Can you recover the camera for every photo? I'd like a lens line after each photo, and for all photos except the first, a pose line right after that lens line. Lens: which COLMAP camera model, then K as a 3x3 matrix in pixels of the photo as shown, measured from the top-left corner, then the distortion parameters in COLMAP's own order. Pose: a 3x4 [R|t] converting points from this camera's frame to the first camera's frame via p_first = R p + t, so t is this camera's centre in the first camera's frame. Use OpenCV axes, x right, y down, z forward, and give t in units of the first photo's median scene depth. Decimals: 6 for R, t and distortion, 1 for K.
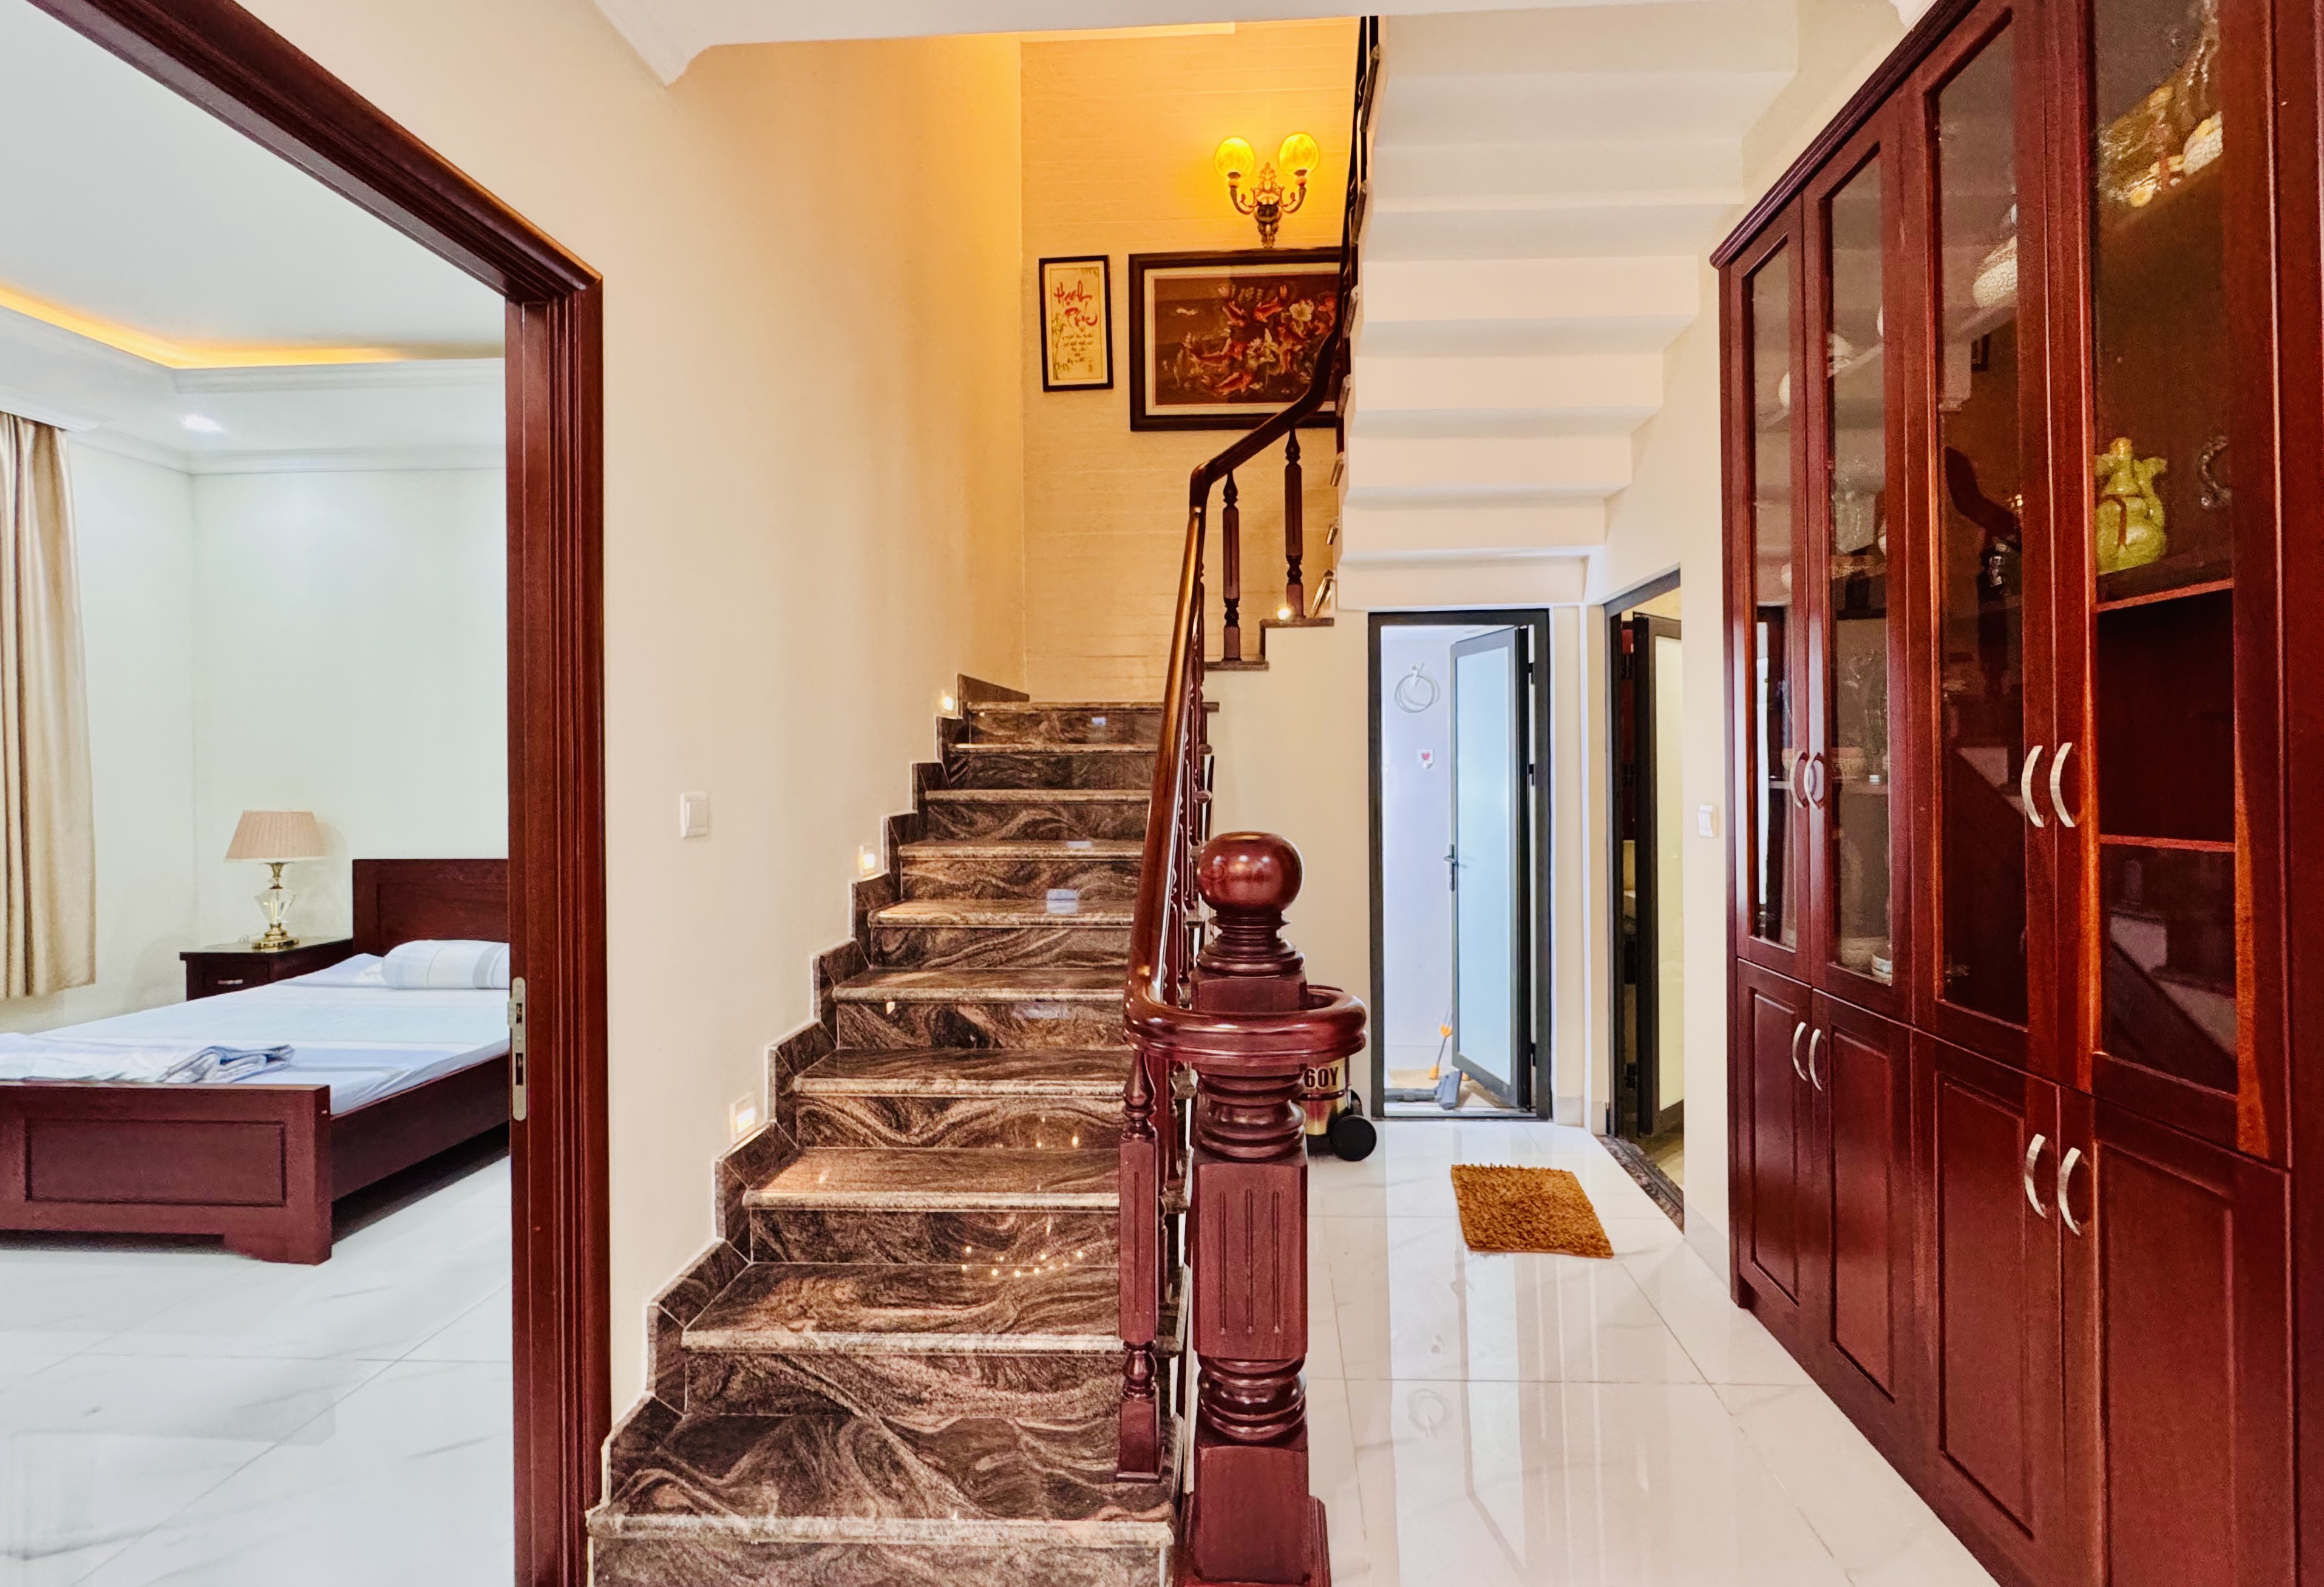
lens RADIAL K [[950.5, 0, 1170.6], [0, 950.5, 771.3], [0, 0, 1]] dist [-0.000251, 0.000210]
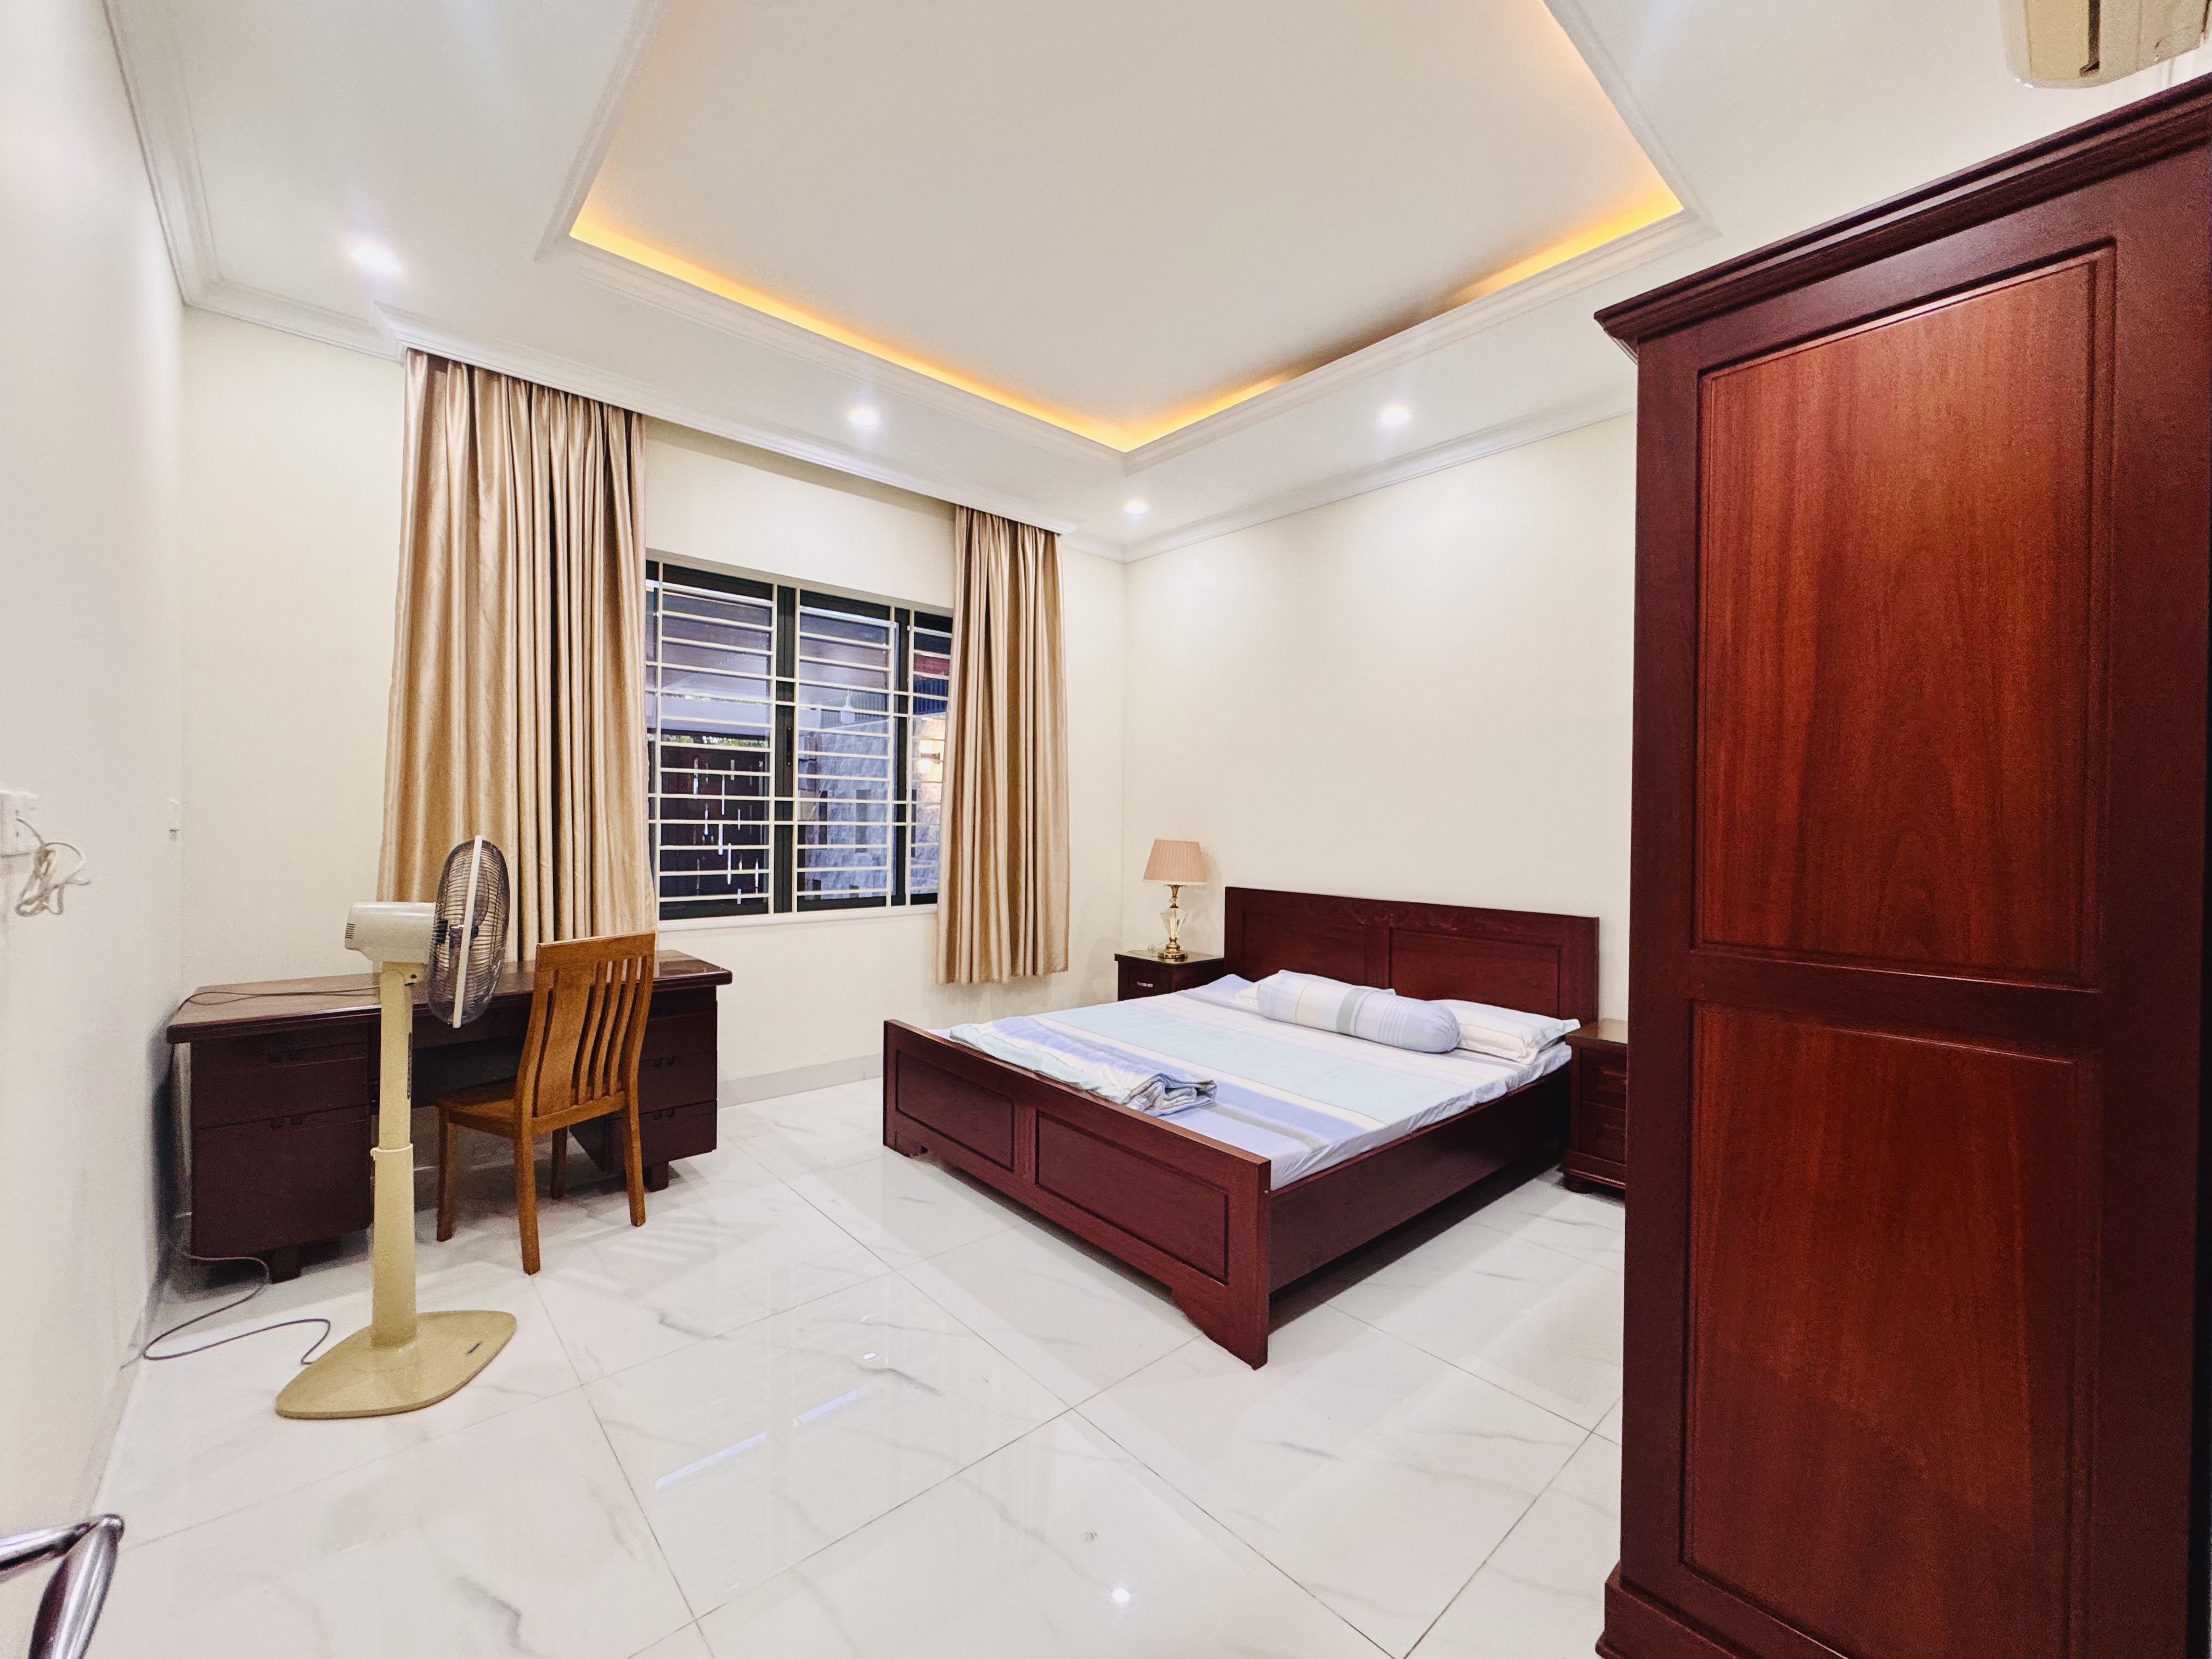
lens RADIAL K [[890.4, 0, 1106.0], [0, 890.4, 829.5], [0, 0, 1]] dist [-0.000293, 0.000086]
pose [[0.702295, 0.021999, -0.711546, -0.265256], [-0.018395, 0.999749, 0.012755, 0.019058], [0.711648, 0.004131, 0.702524, 0.209664]]
